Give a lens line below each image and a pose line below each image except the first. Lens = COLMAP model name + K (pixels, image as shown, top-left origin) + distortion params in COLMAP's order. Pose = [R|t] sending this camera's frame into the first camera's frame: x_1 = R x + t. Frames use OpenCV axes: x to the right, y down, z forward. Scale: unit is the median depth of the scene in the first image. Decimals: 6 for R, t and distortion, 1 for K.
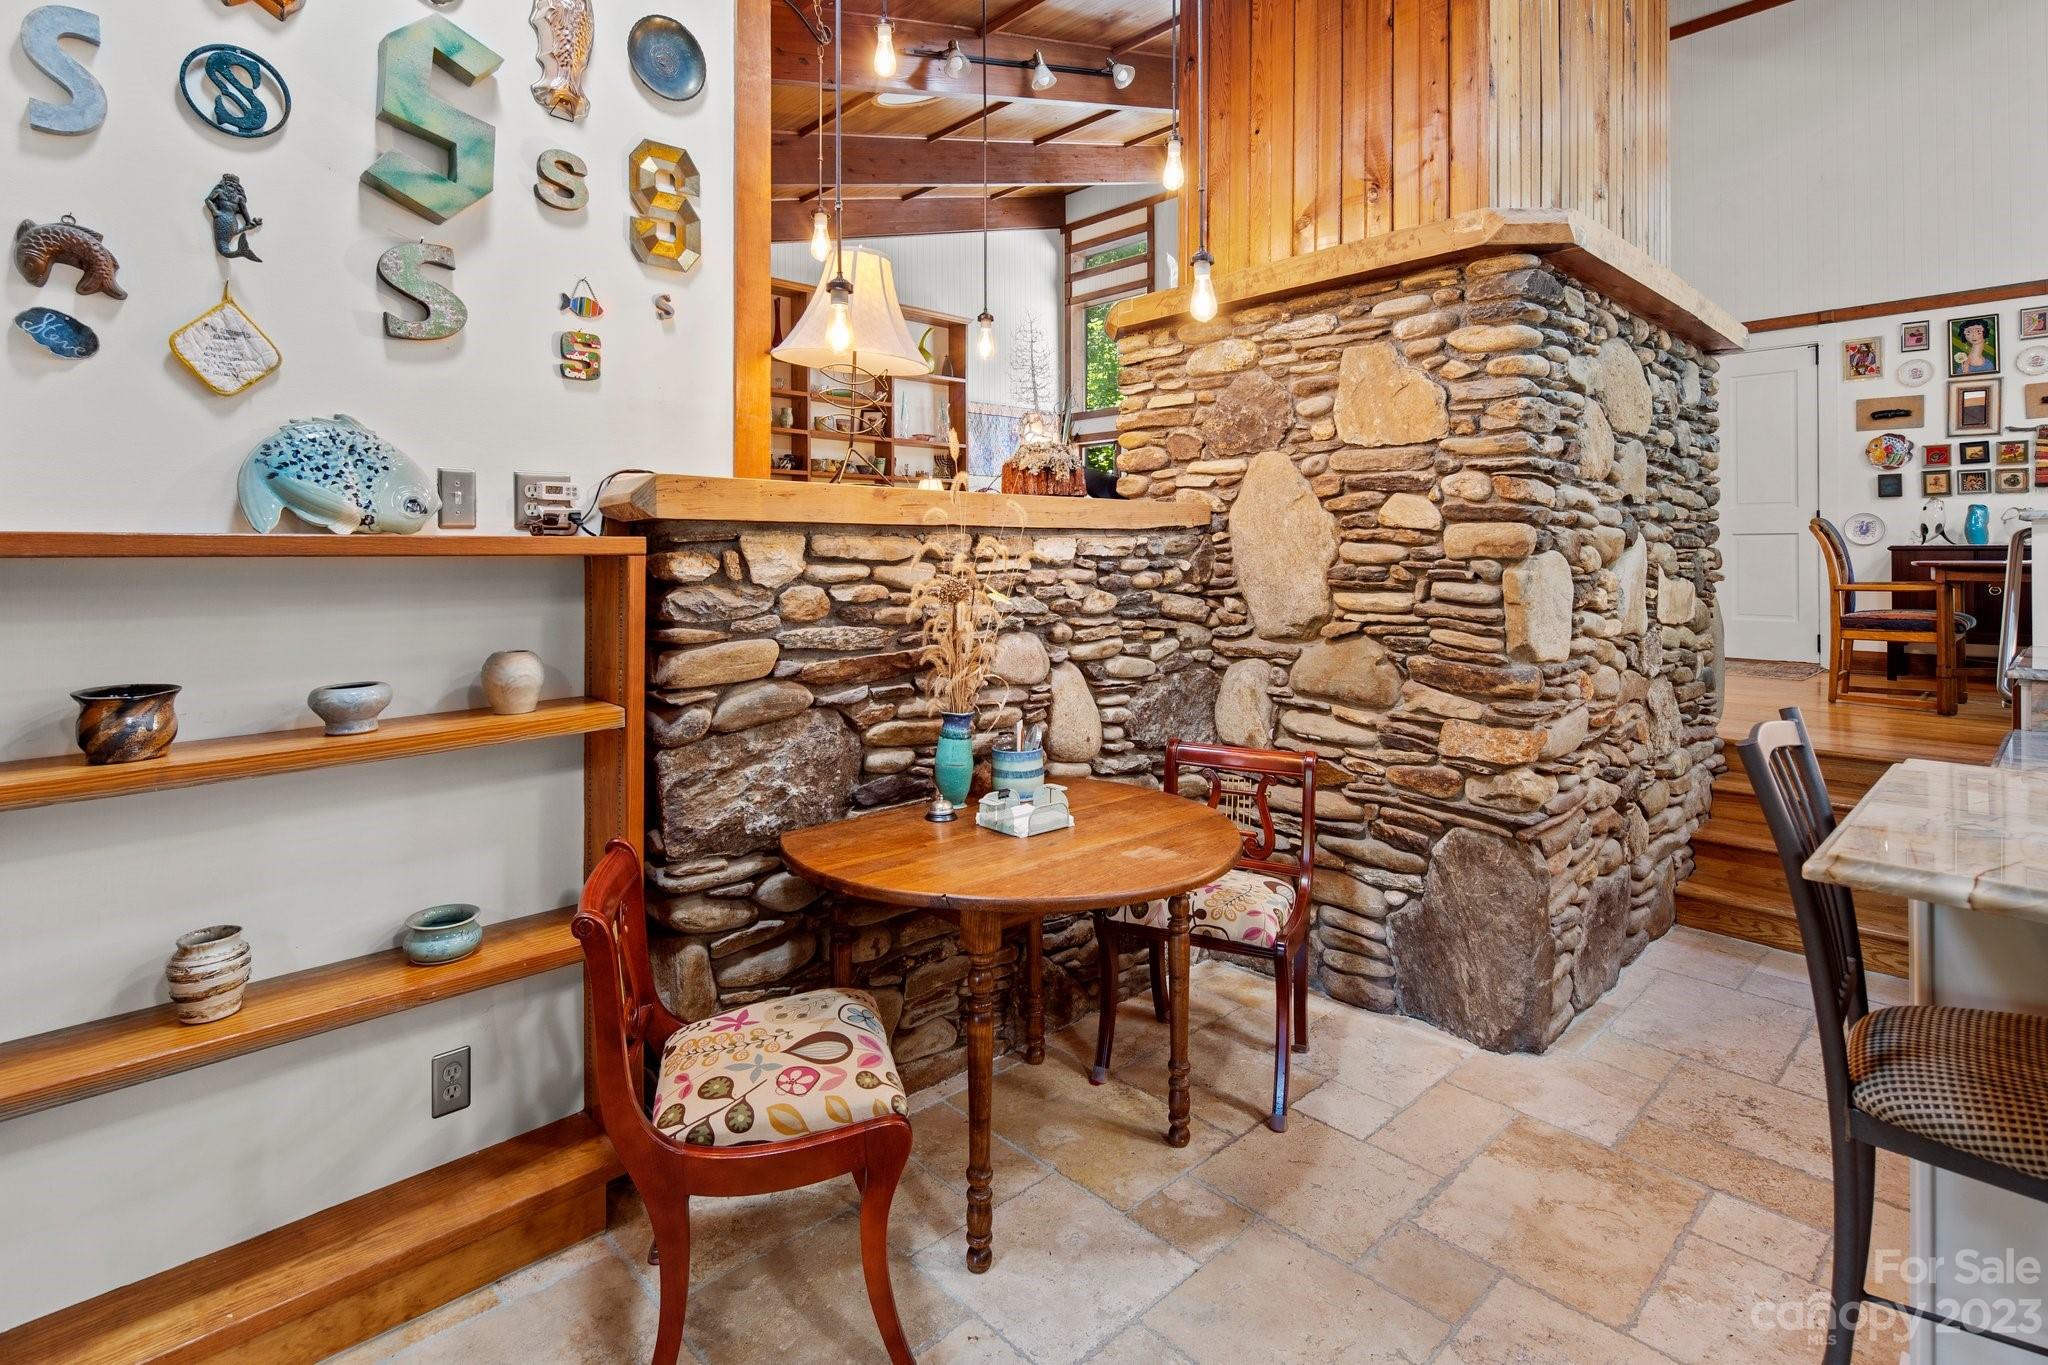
lens RADIAL K [[1003.4, 0, 1020.1], [0, 1003.4, 547.7], [0, 0, 1]] dist [0.006802, -0.005210]
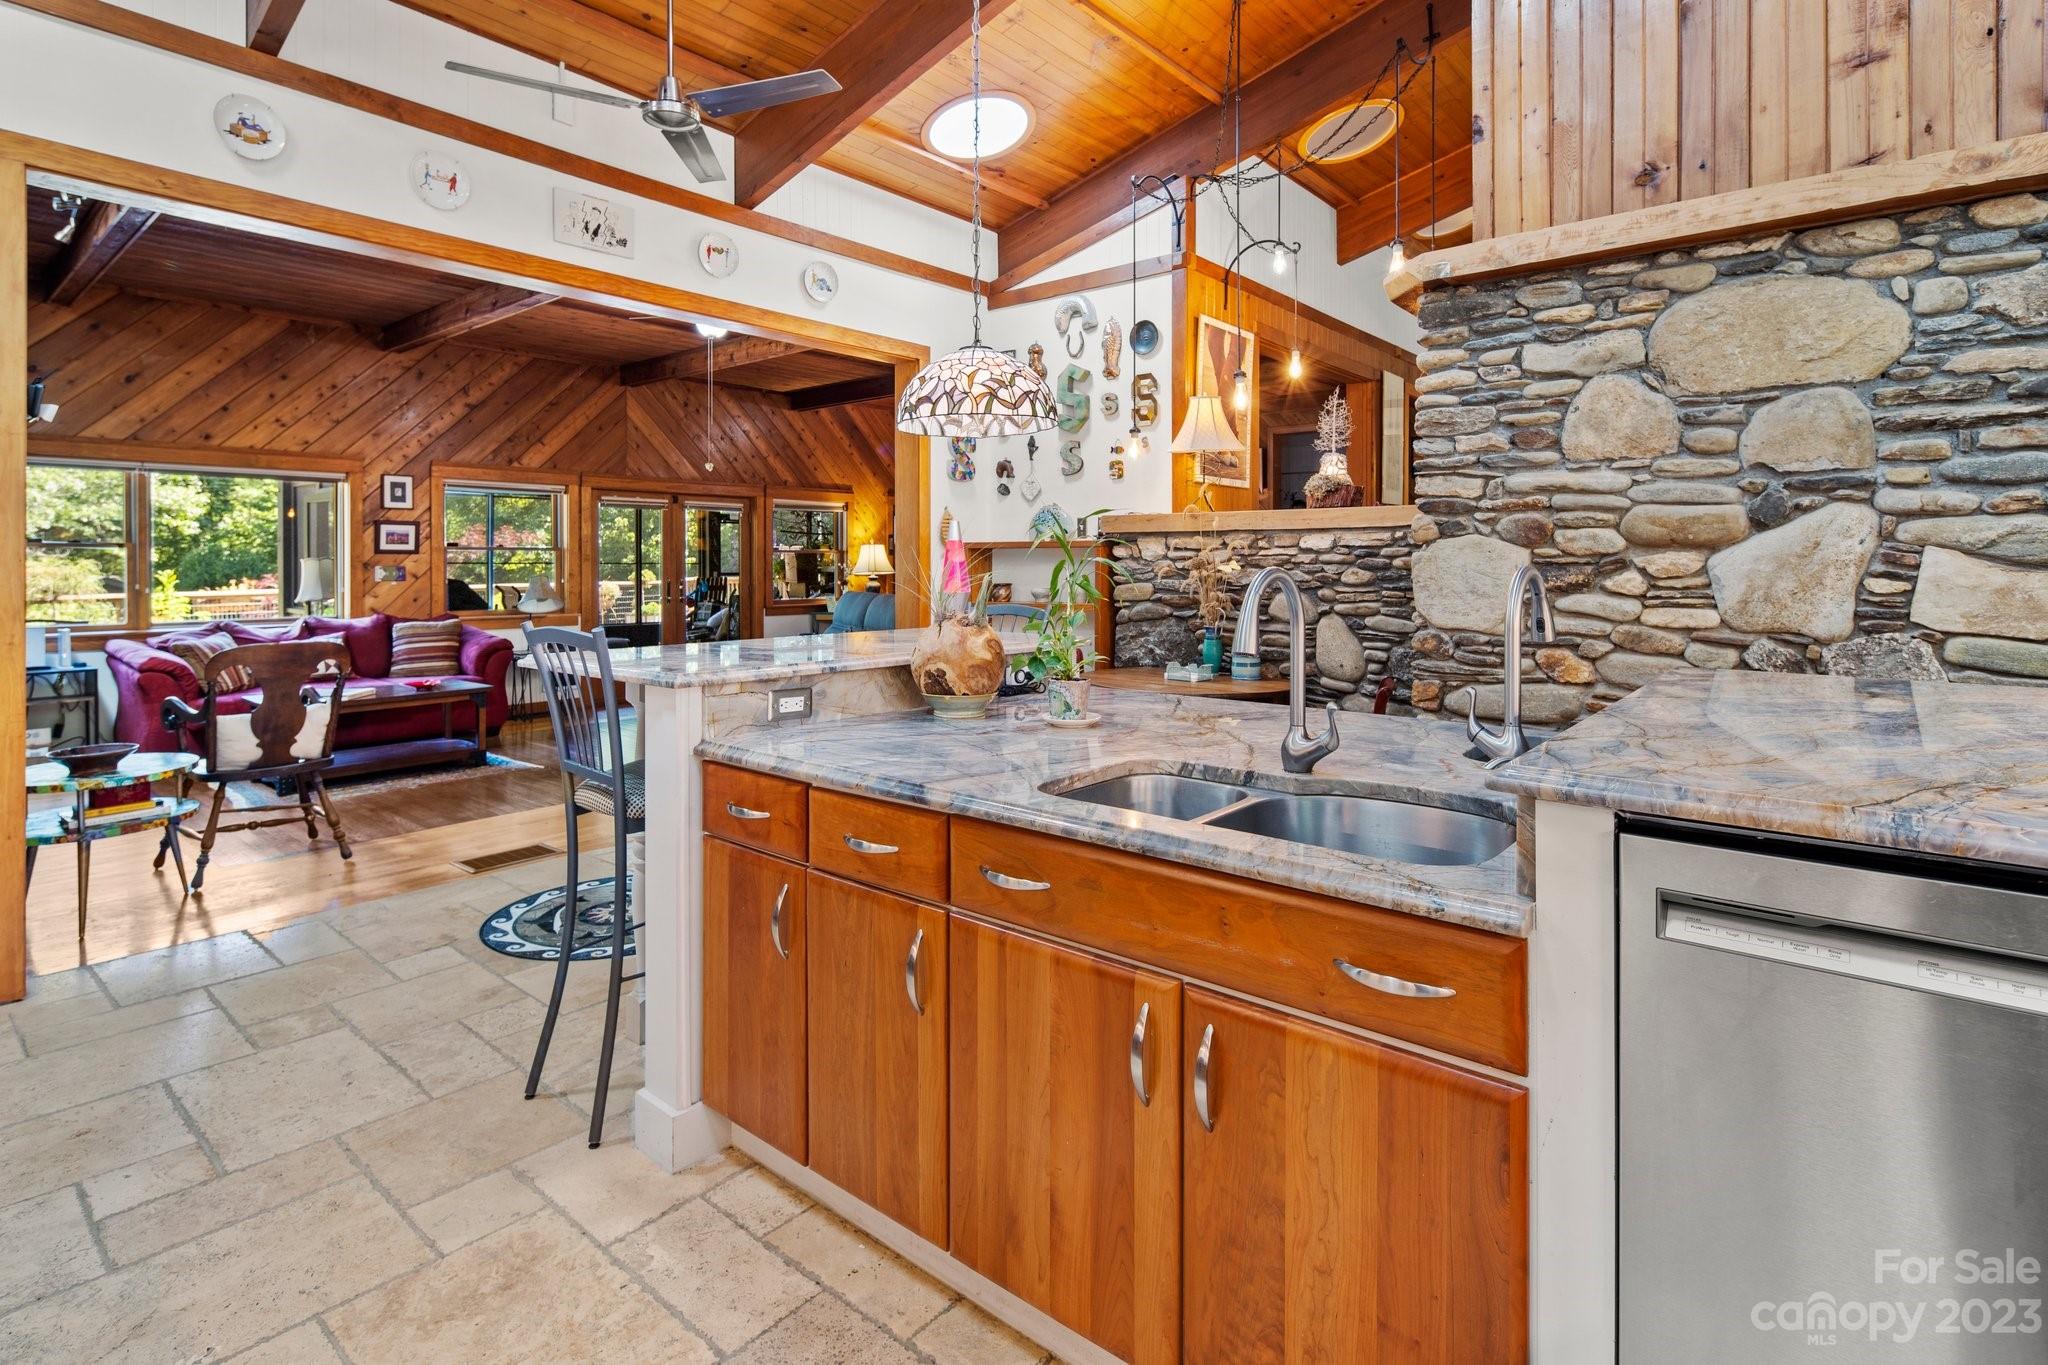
lens RADIAL K [[1004.1, 0, 1020.3], [0, 1004.1, 565.4], [0, 0, 1]] dist [0.002563, -0.002111]
pose [[0.116562, 0.004975, -0.993171, 1.534251], [0.003394, 0.999980, 0.005407, 0.028359], [0.993178, -0.004001, 0.116542, 0.337970]]
